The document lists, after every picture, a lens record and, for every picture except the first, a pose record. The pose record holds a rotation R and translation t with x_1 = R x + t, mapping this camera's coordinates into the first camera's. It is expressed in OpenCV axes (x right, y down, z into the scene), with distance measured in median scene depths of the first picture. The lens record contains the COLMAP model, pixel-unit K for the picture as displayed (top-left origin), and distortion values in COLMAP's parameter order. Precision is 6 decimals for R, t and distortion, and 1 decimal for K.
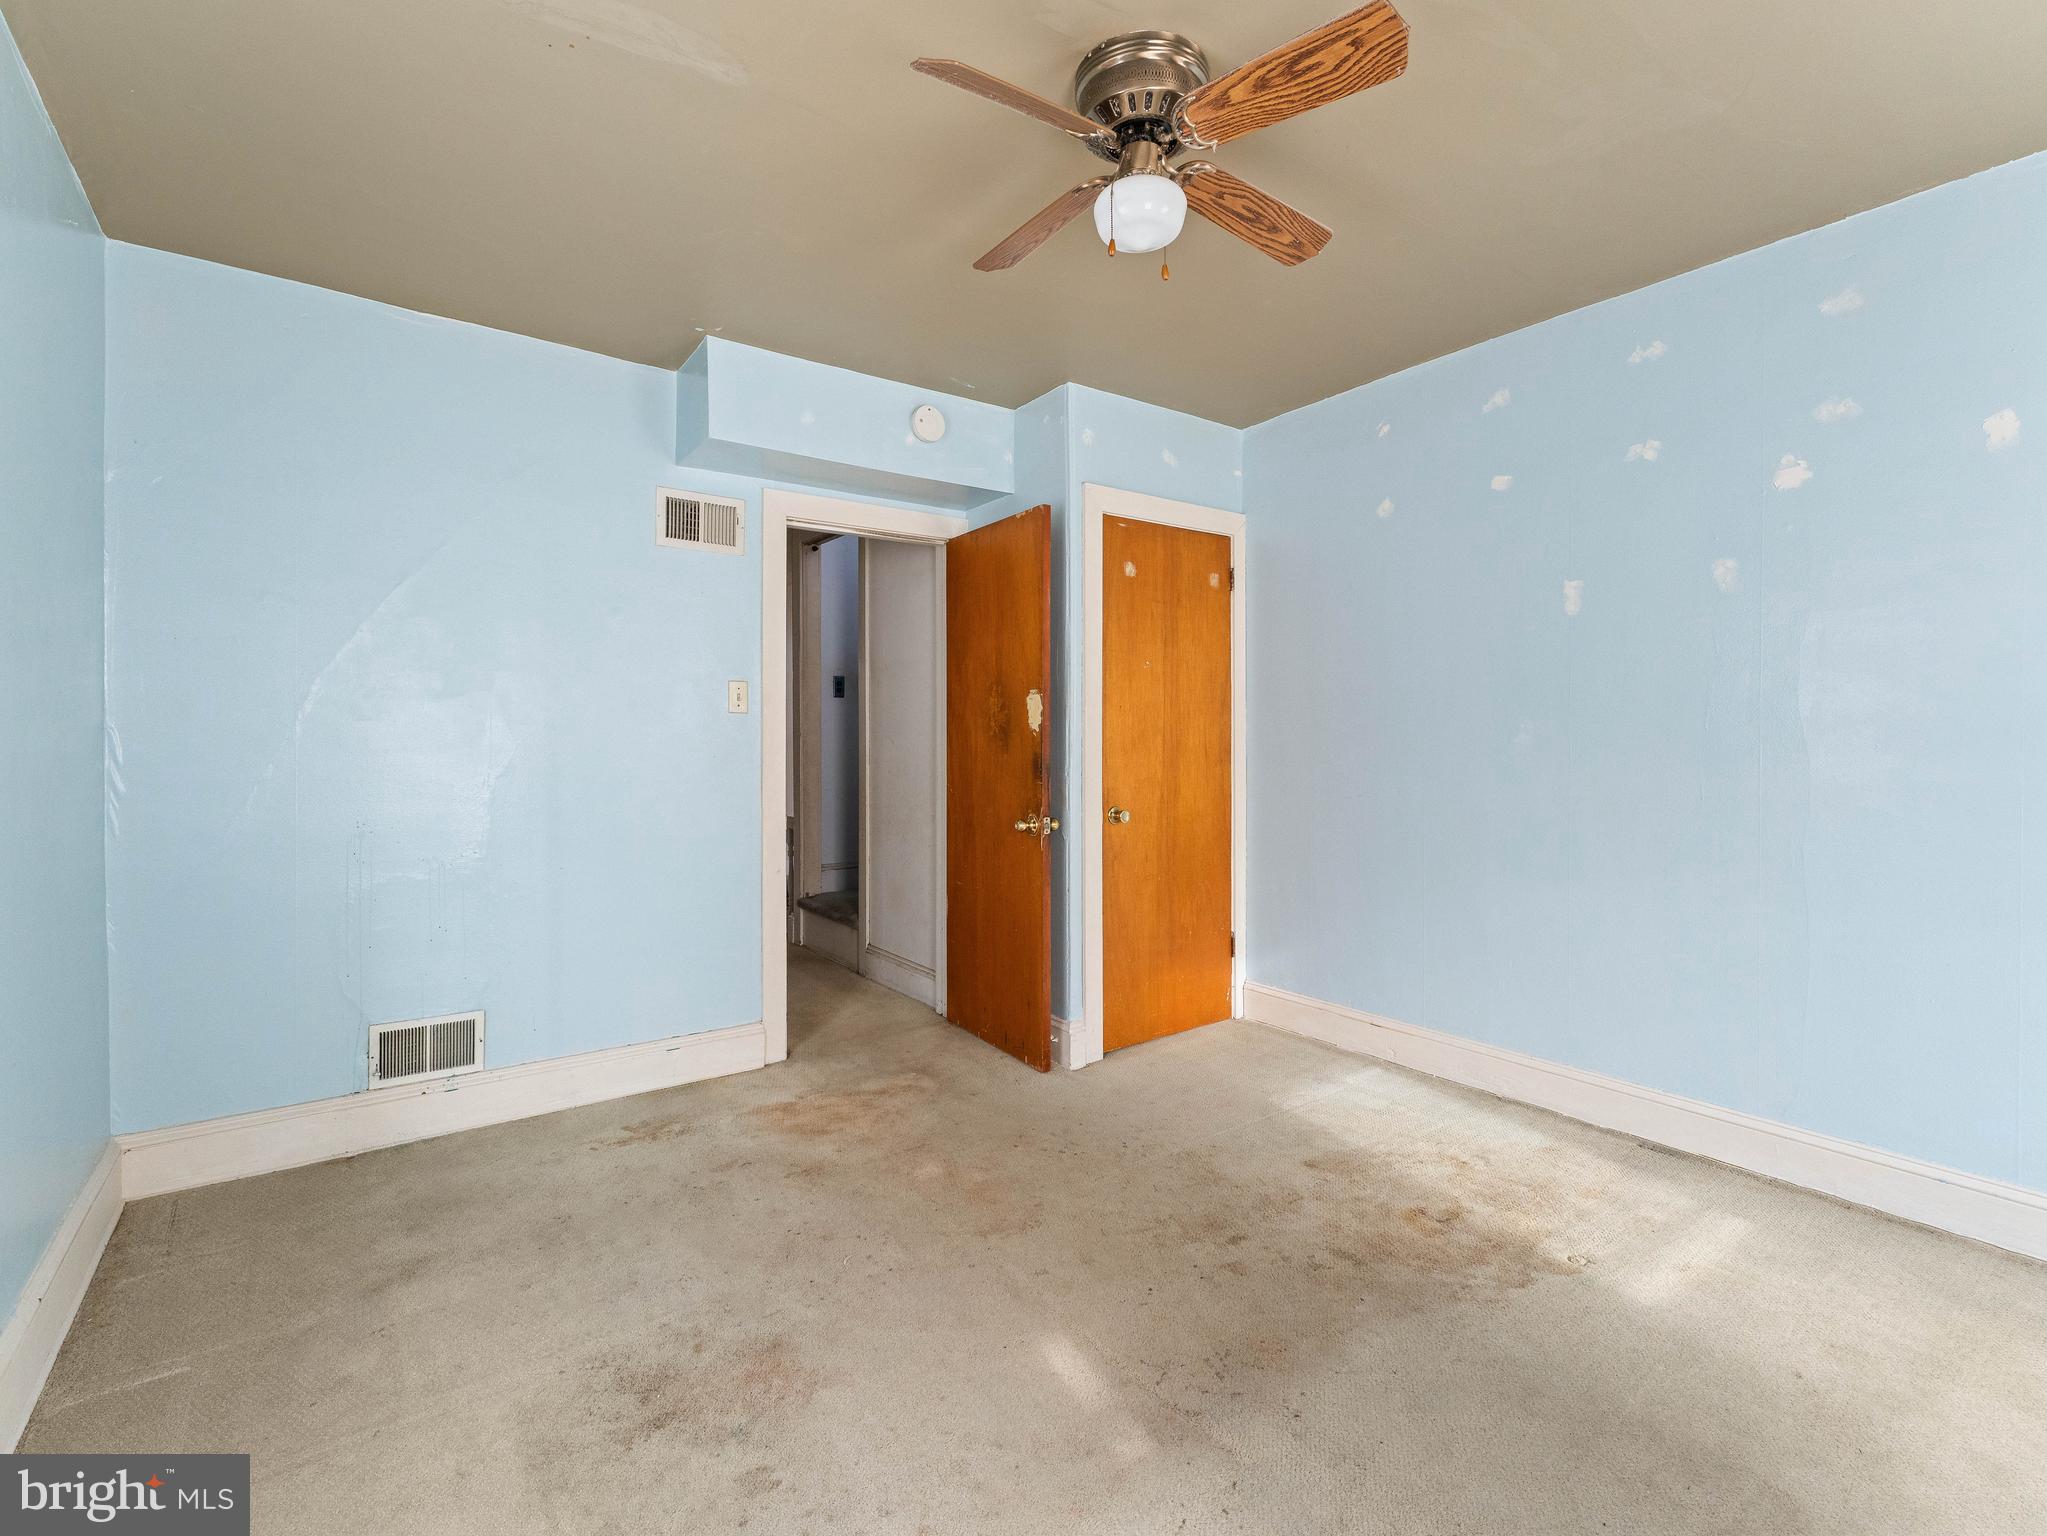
lens RADIAL K [[938.2, 0, 1025.6], [0, 938.2, 757.2], [0, 0, 1]] dist [-0.002123, -0.000873]
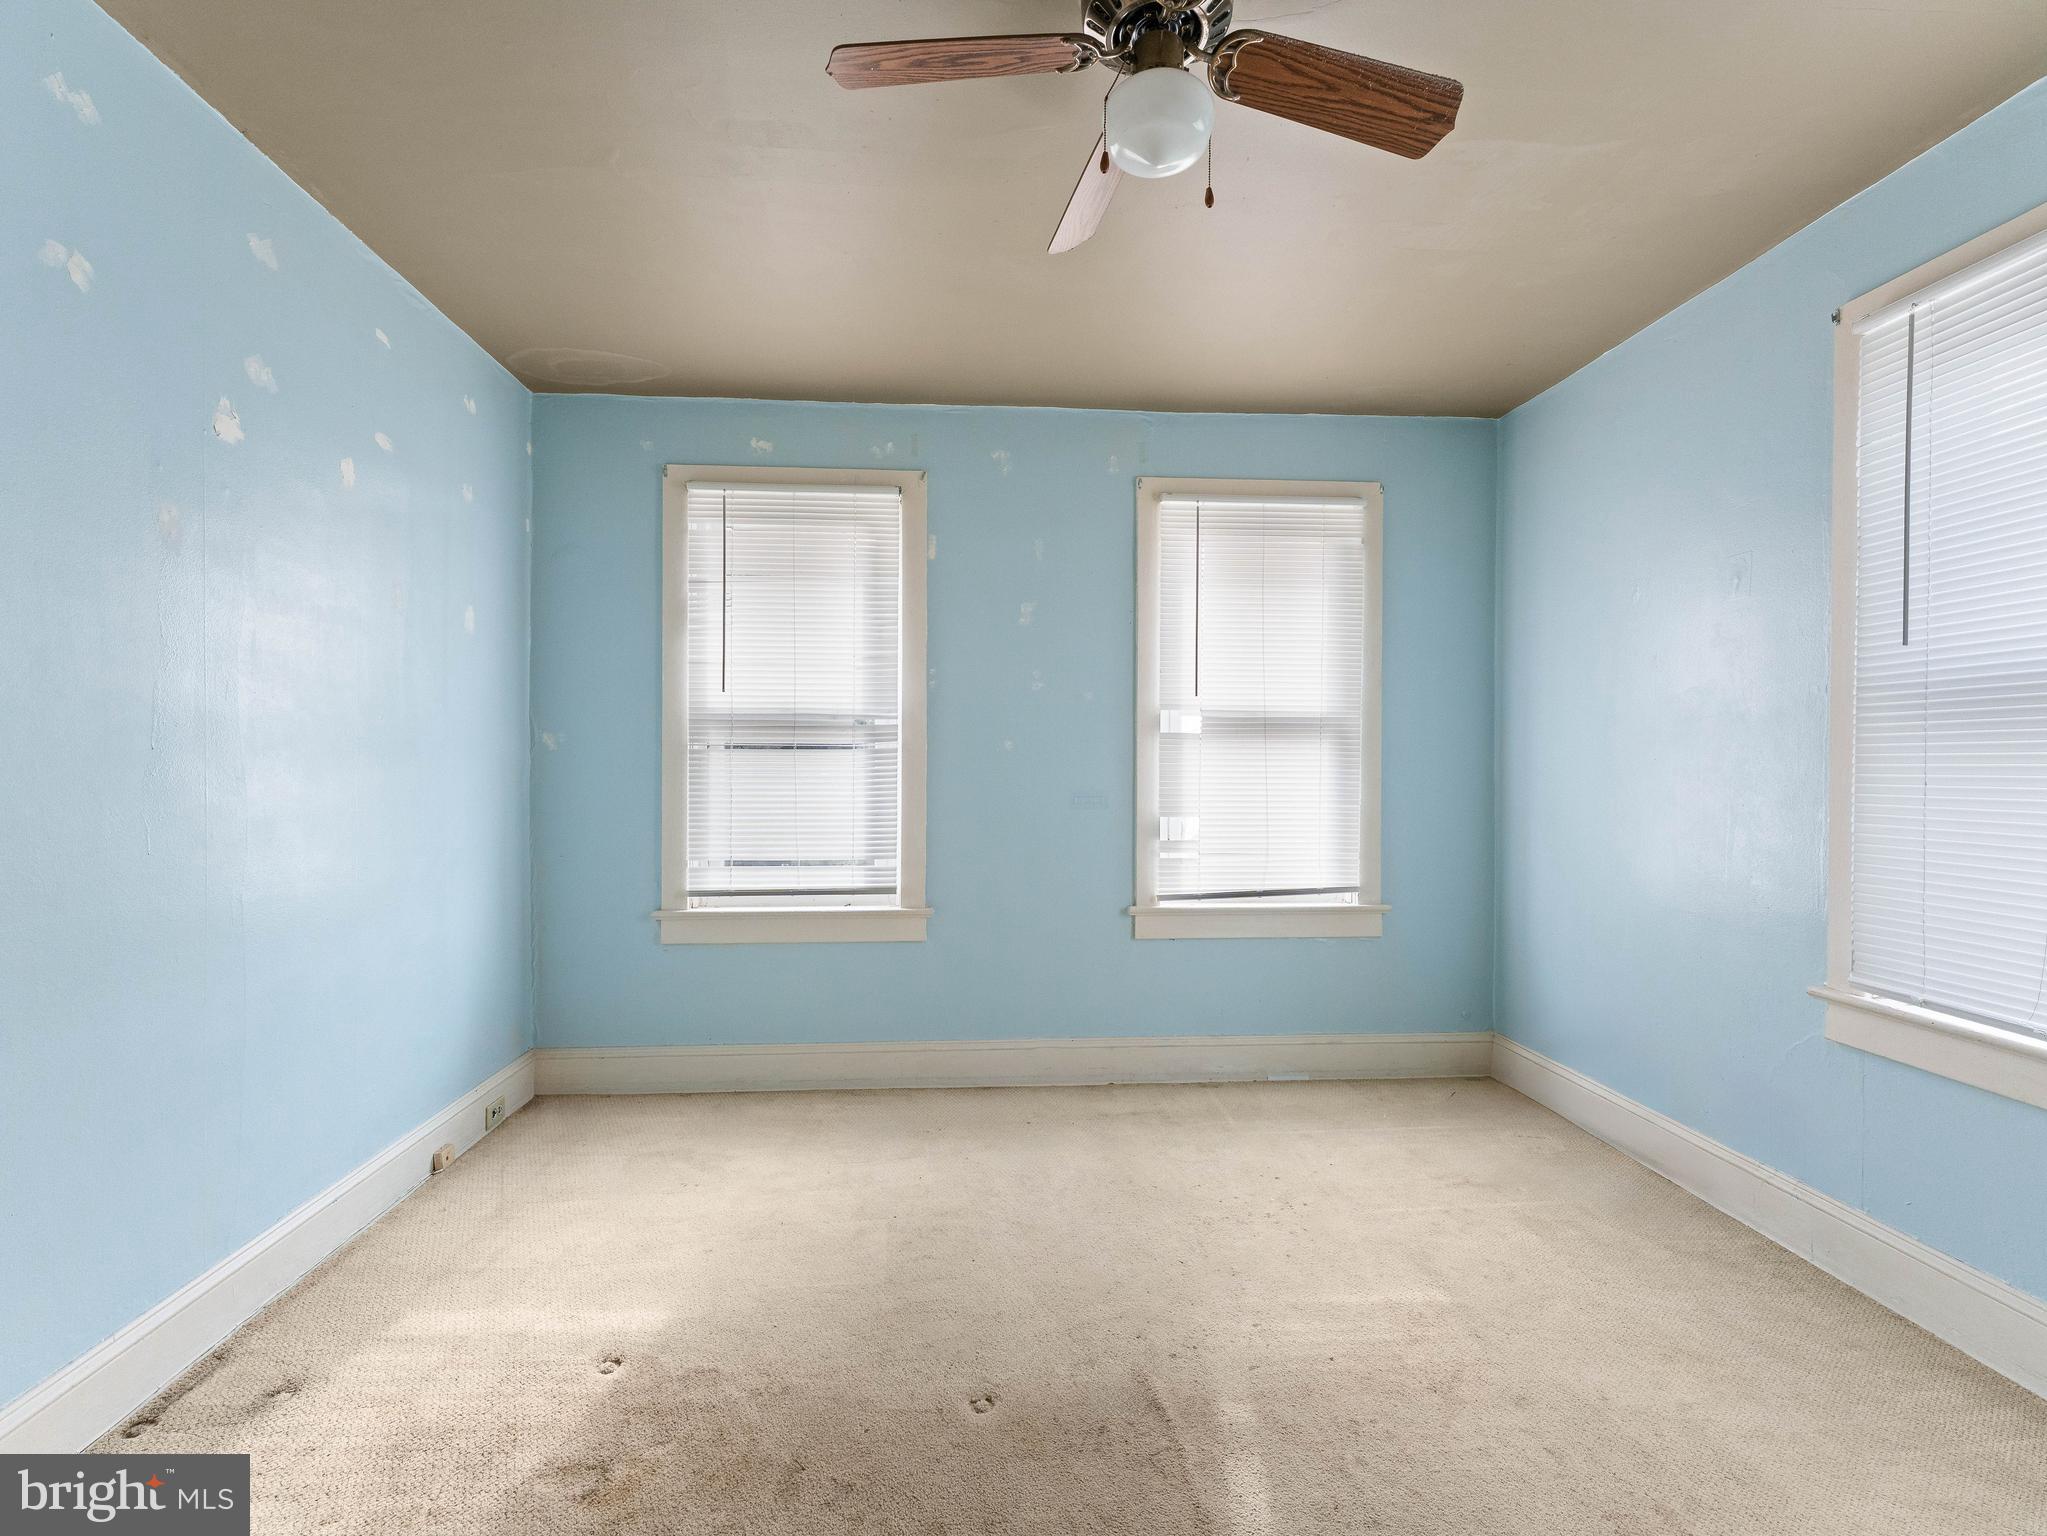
lens RADIAL K [[938.2, 0, 1027.0], [0, 938.2, 768.9], [0, 0, 1]] dist [-0.002123, -0.000873]
pose [[-0.856110, -0.005048, 0.516769, -0.164757], [0.005694, 0.999799, 0.019199, -0.025850], [-0.516762, 0.019379, -0.855910, 1.359501]]
